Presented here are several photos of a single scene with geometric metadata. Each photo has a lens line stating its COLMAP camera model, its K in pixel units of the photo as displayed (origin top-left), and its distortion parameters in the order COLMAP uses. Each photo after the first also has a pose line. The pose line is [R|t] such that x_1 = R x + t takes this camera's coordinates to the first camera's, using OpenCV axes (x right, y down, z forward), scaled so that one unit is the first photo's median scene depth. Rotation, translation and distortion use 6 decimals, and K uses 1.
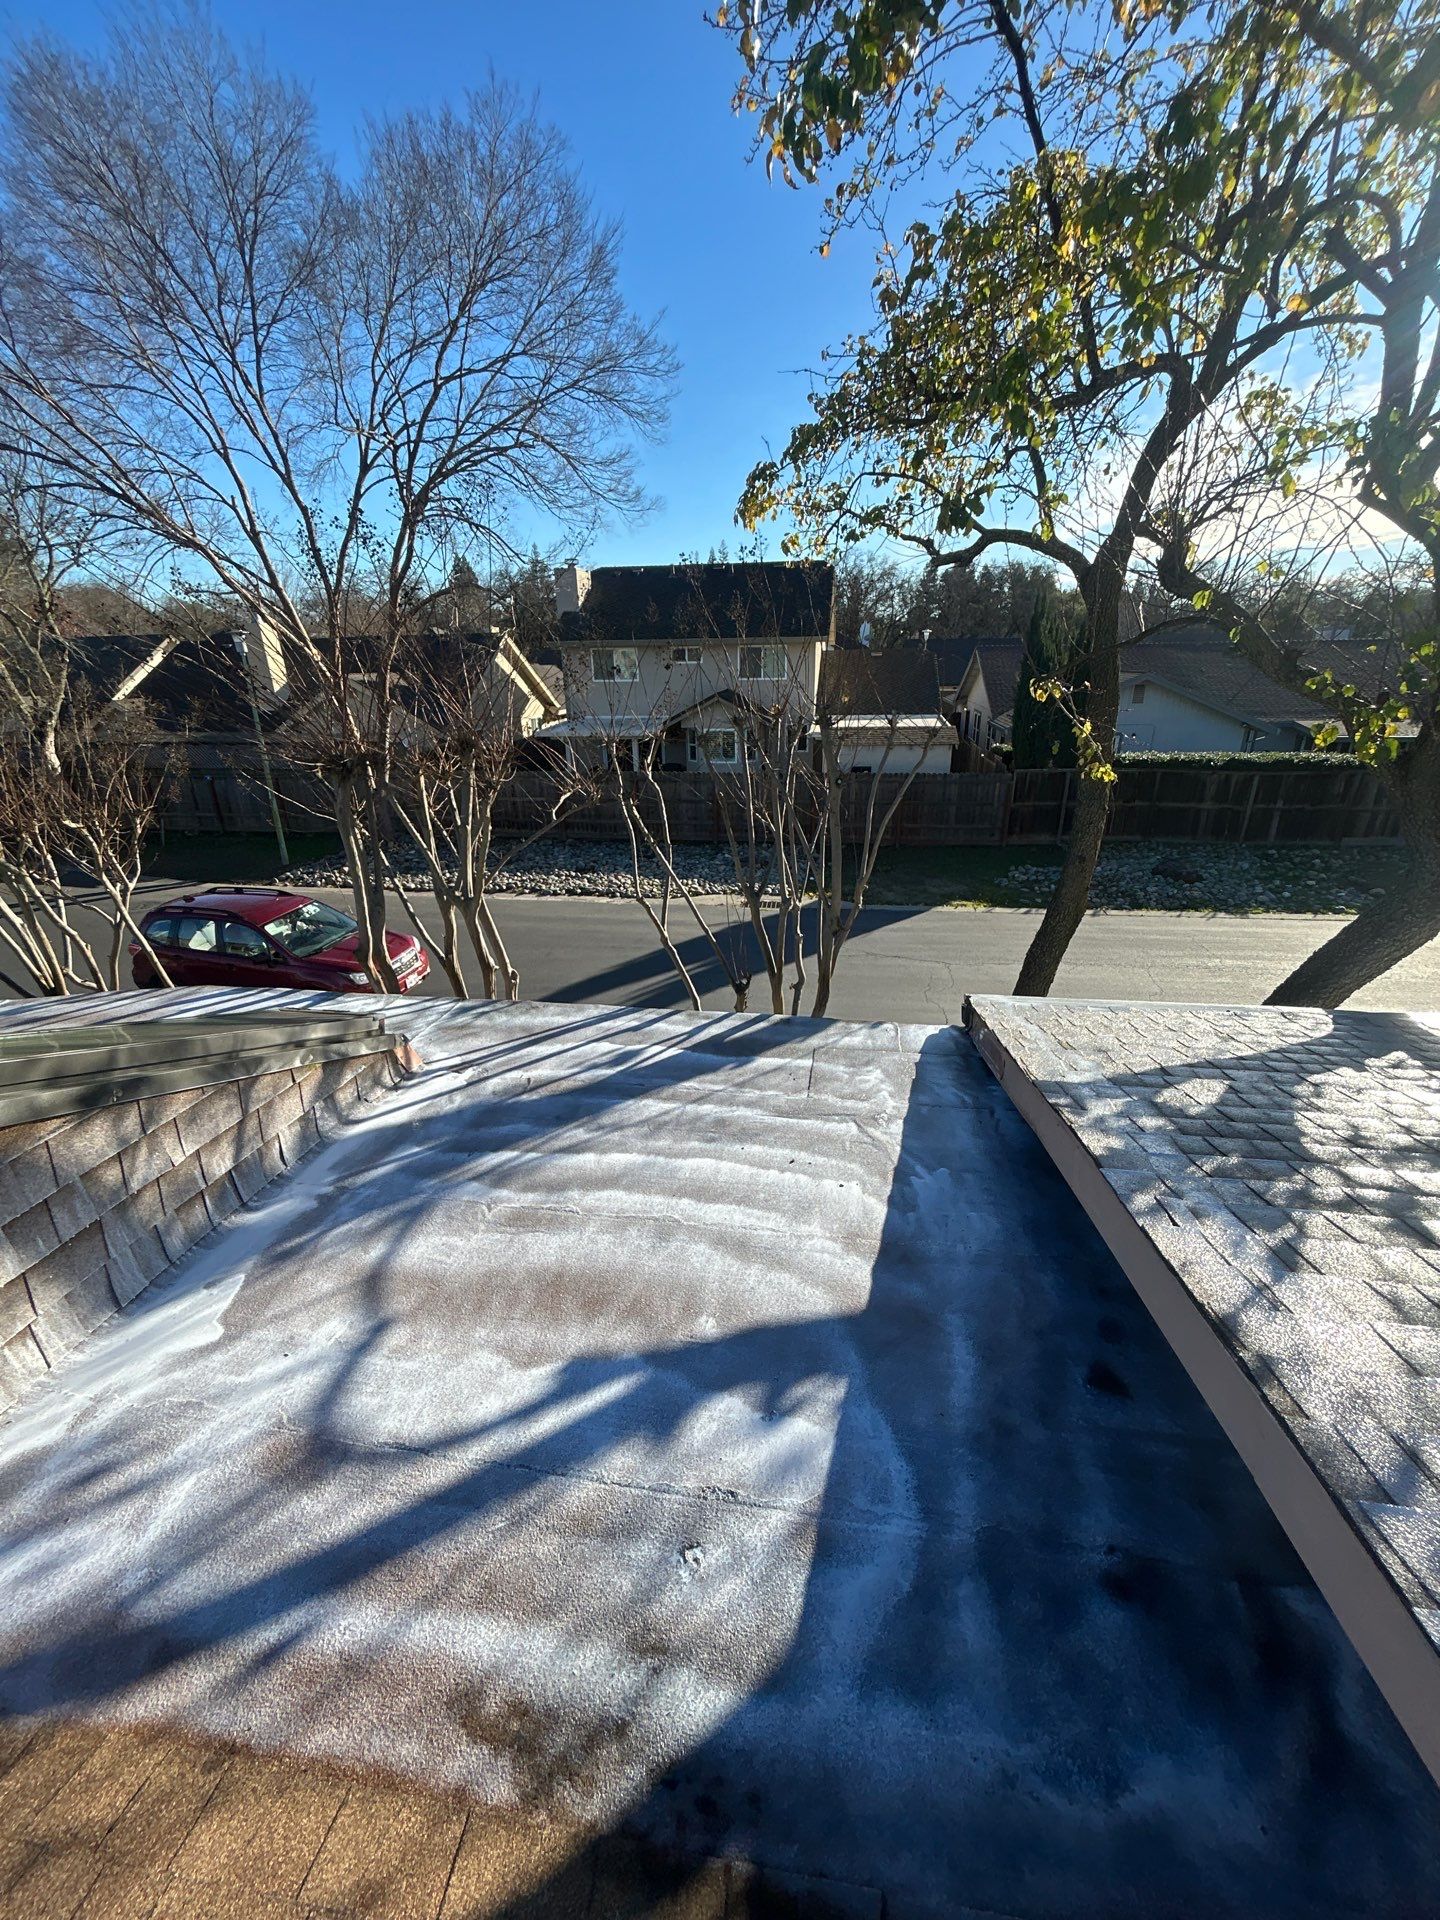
lens RADIAL K [[770.4, 0, 719.2], [0, 770.4, 970.9], [0, 0, 1]] dist [-0.002249, 0.000674]
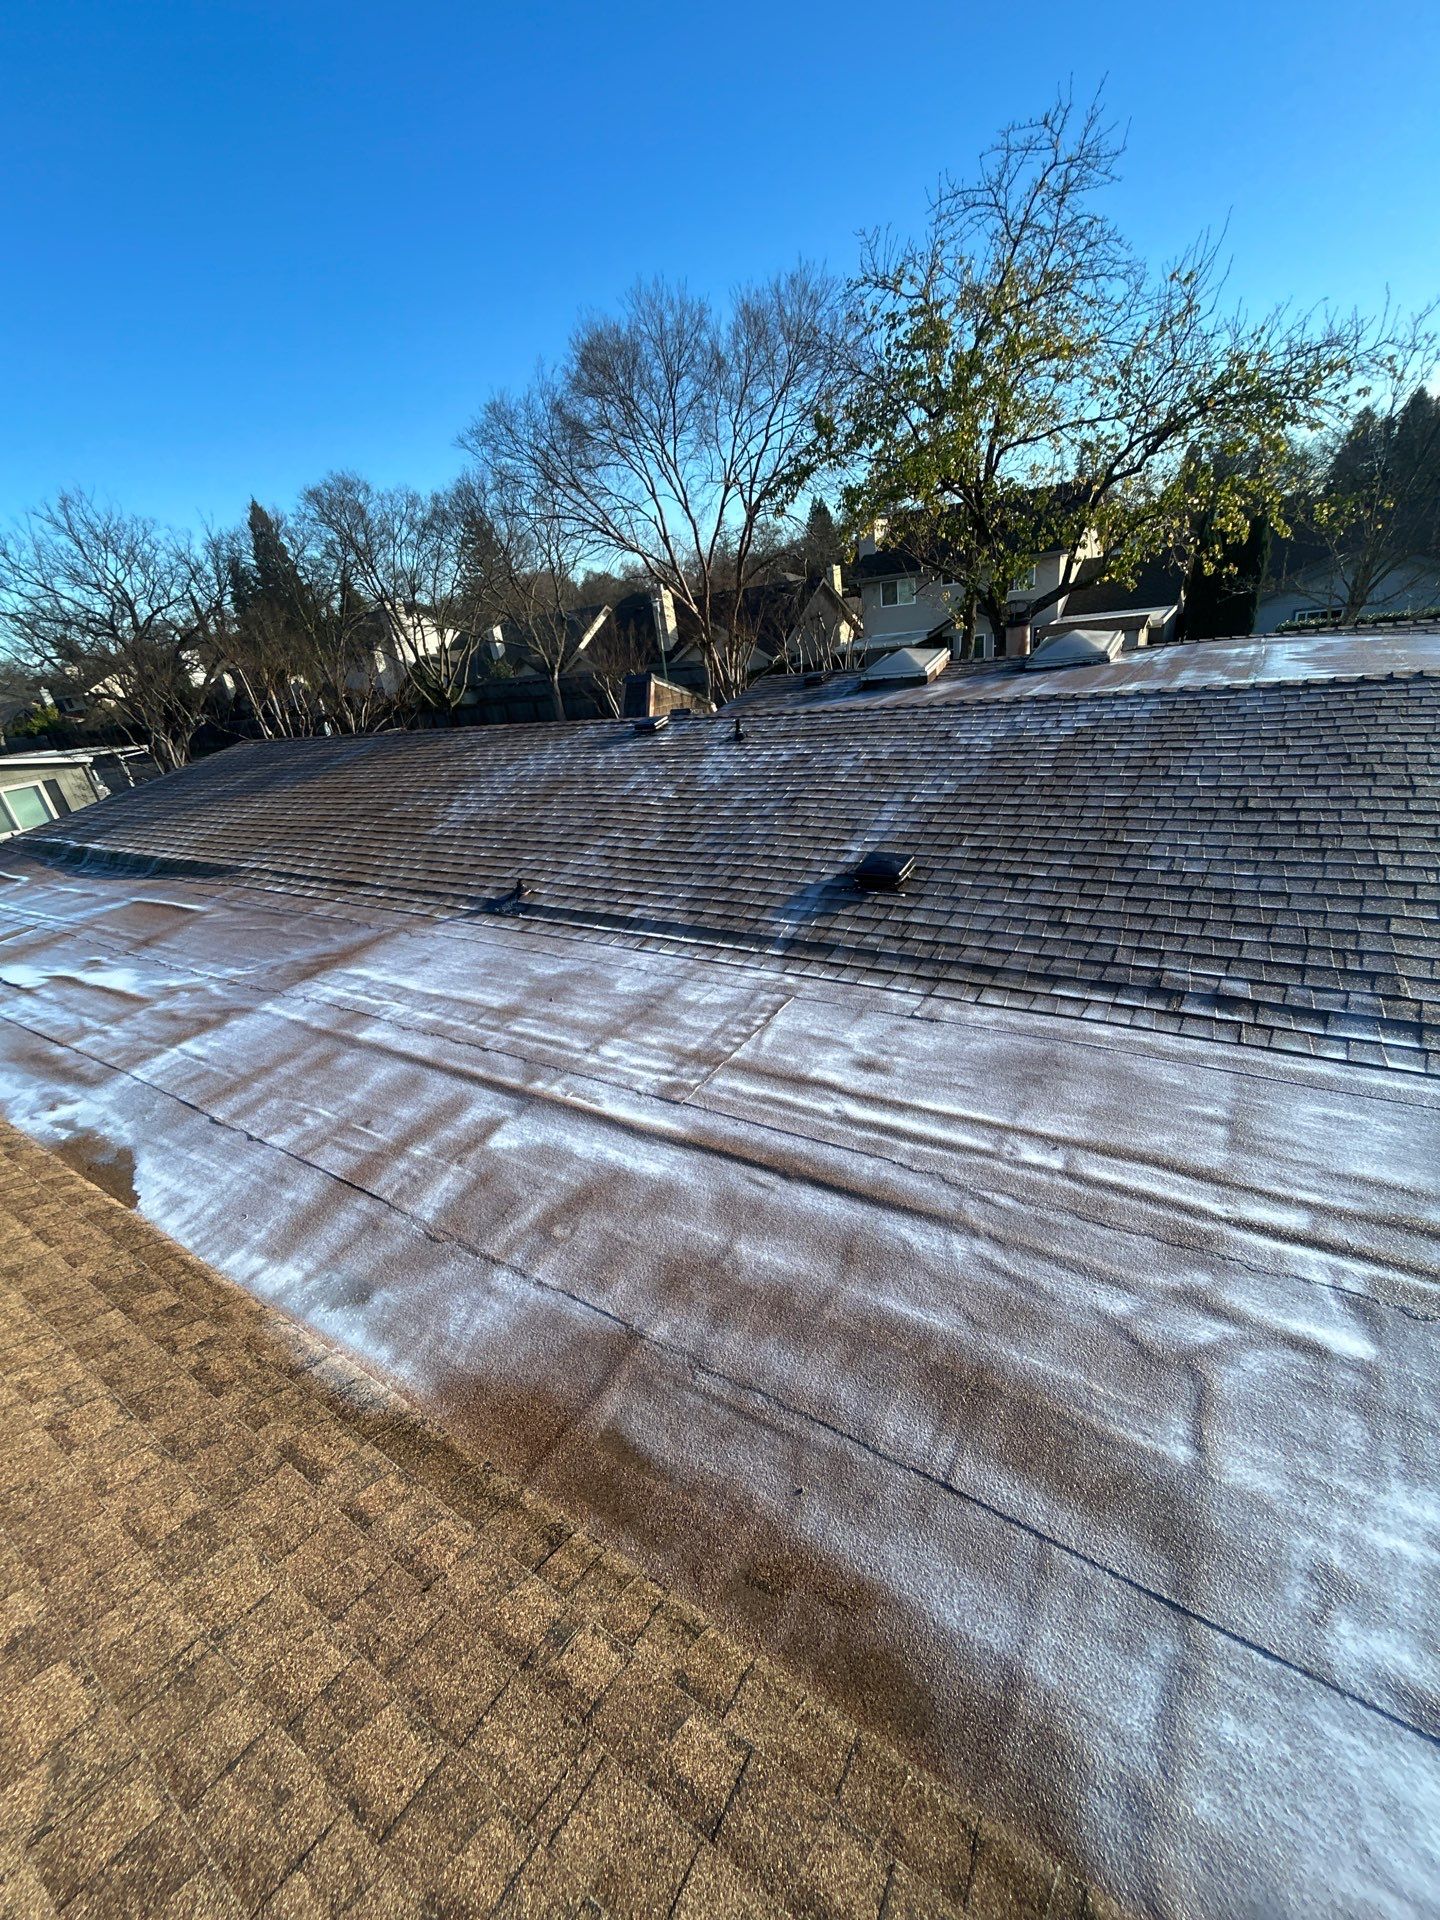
lens RADIAL K [[770.4, 0, 734.0], [0, 770.4, 968.5], [0, 0, 1]] dist [-0.002249, 0.000674]
pose [[0.915291, 0.079981, -0.394772, 0.287380], [-0.048964, 0.994912, 0.088043, 0.224258], [0.399806, -0.061256, 0.914551, -0.568317]]
